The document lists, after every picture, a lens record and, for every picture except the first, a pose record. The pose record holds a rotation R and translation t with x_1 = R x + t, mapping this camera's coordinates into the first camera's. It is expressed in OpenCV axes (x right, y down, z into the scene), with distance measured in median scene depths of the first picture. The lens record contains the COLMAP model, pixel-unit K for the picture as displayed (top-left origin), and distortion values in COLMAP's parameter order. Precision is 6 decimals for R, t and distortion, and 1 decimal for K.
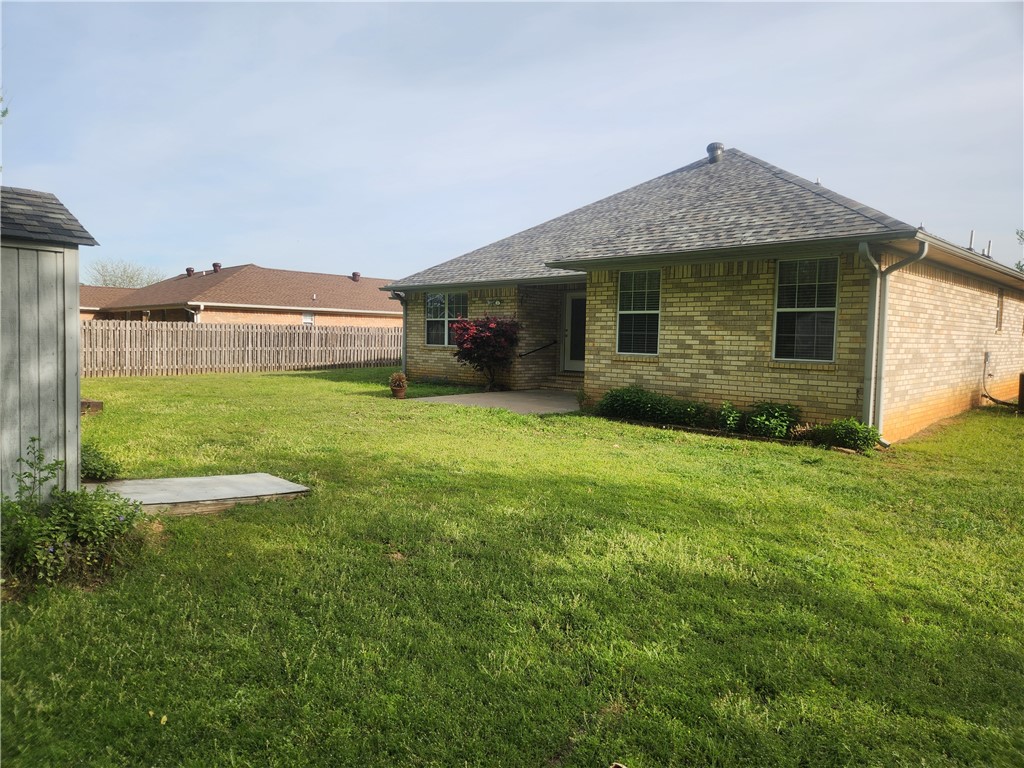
lens RADIAL K [[679.0, 0, 503.8], [0, 679.0, 380.1], [0, 0, 1]] dist [0.064997, -0.055552]
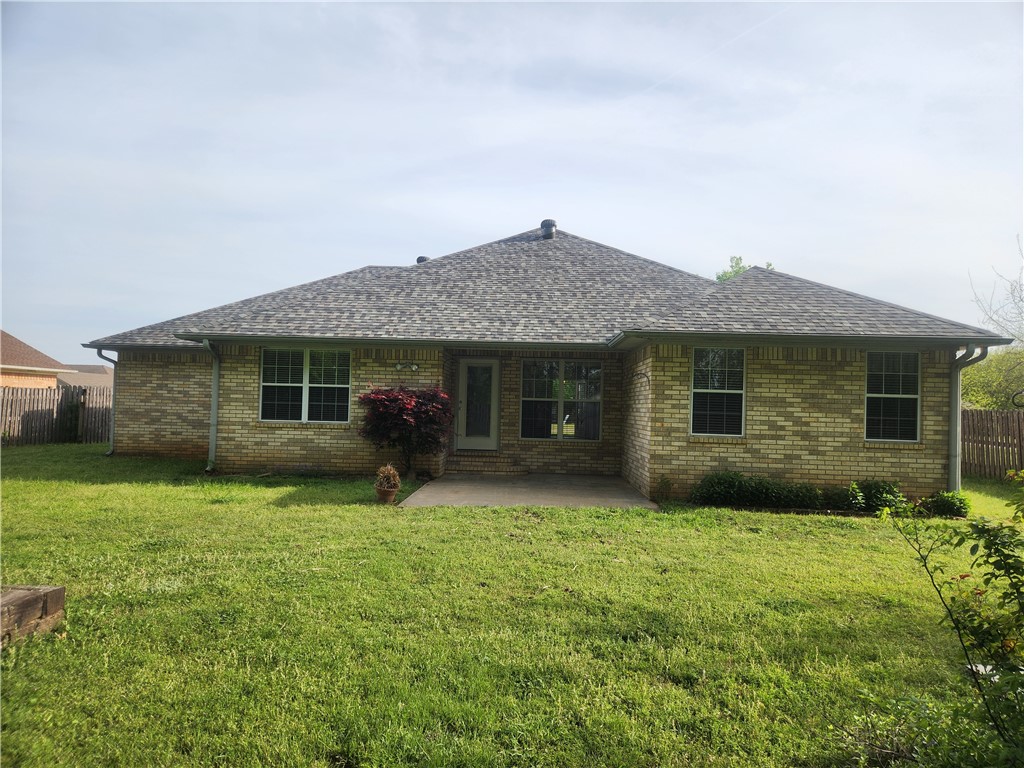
lens RADIAL K [[679.0, 0, 510.2], [0, 679.0, 382.8], [0, 0, 1]] dist [0.064997, -0.055552]
pose [[0.729571, 0.025112, 0.683444, -0.703082], [0.030994, 0.997085, -0.069722, -0.056576], [-0.683203, 0.072050, 0.726666, 0.529928]]
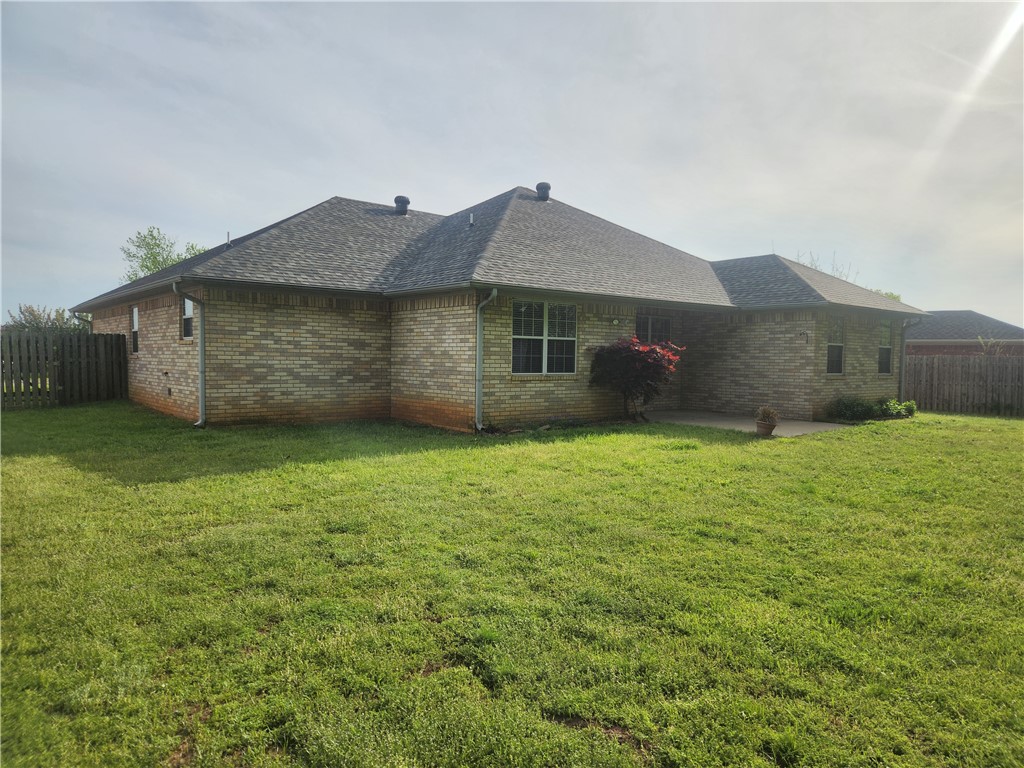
lens RADIAL K [[679.0, 0, 504.6], [0, 679.0, 377.8], [0, 0, 1]] dist [0.064997, -0.055552]
pose [[0.093416, -0.045805, 0.994573, -1.365438], [0.051385, 0.997832, 0.041129, -0.130448], [-0.994300, 0.047264, 0.095567, 1.616444]]
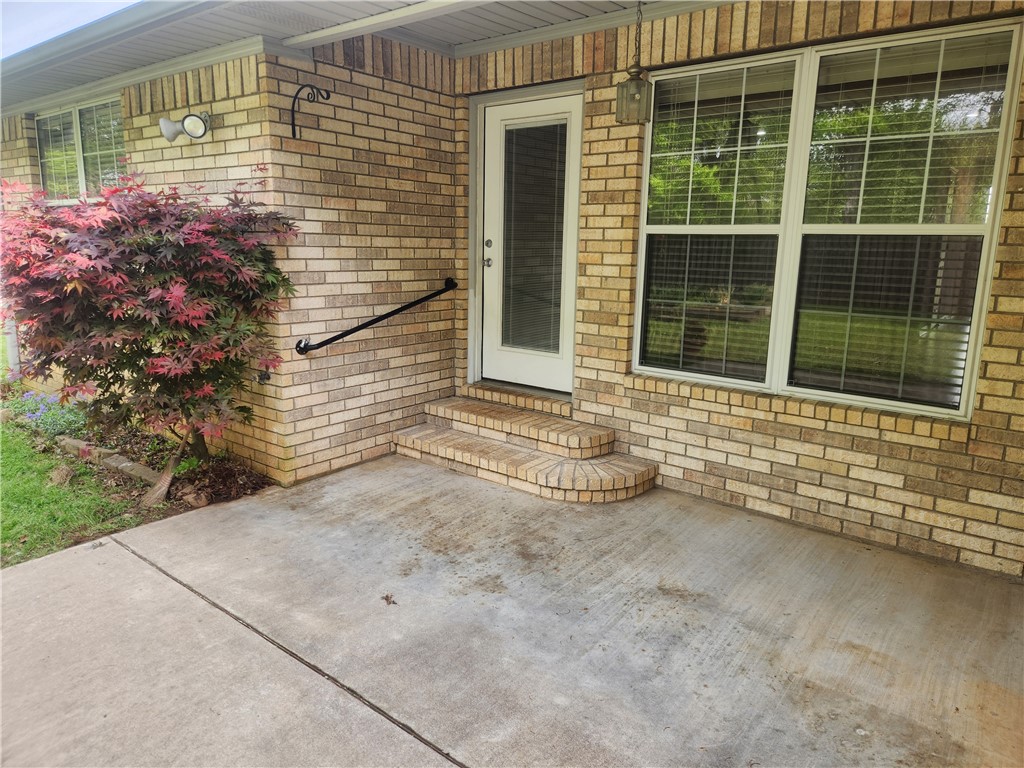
lens RADIAL K [[679.0, 0, 514.4], [0, 679.0, 368.4], [0, 0, 1]] dist [0.064997, -0.055552]
pose [[0.993112, -0.022221, 0.115039, 0.108757], [0.007710, 0.992117, 0.125075, -0.088882], [-0.116912, -0.123327, 0.985455, 1.114285]]
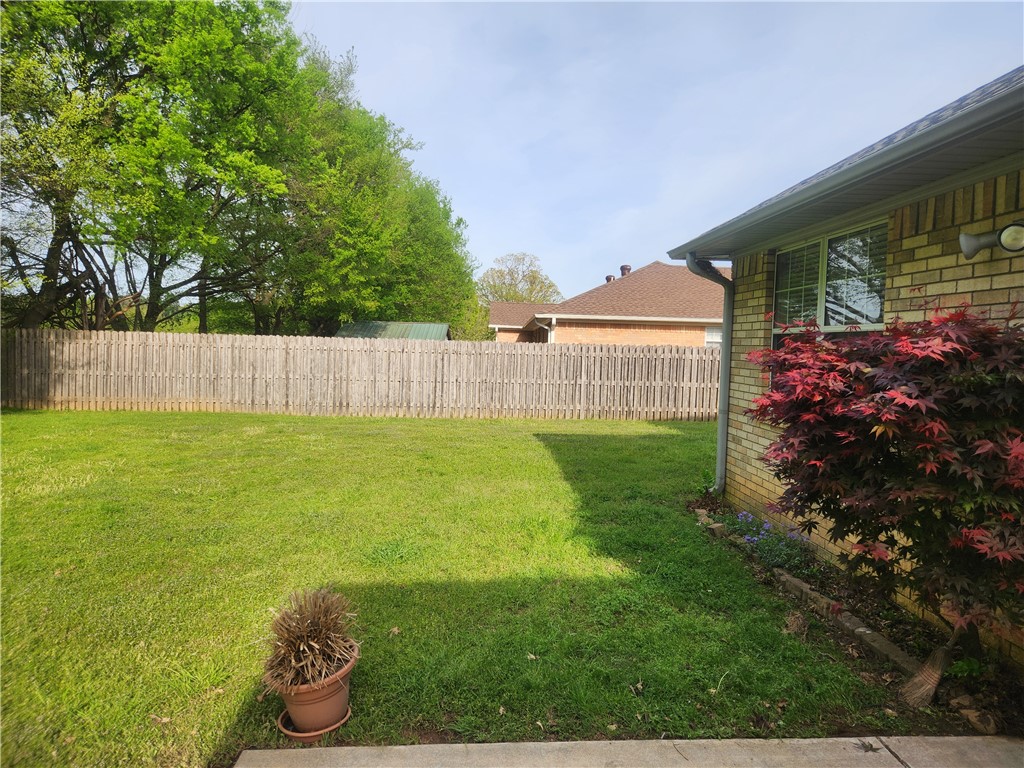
lens RADIAL K [[679.0, 0, 529.4], [0, 679.0, 372.7], [0, 0, 1]] dist [0.064997, -0.055552]
pose [[0.756409, 0.031088, -0.653360, 0.023069], [-0.056866, 0.998213, -0.018339, -0.097041], [0.651622, 0.051026, 0.756825, 1.155376]]
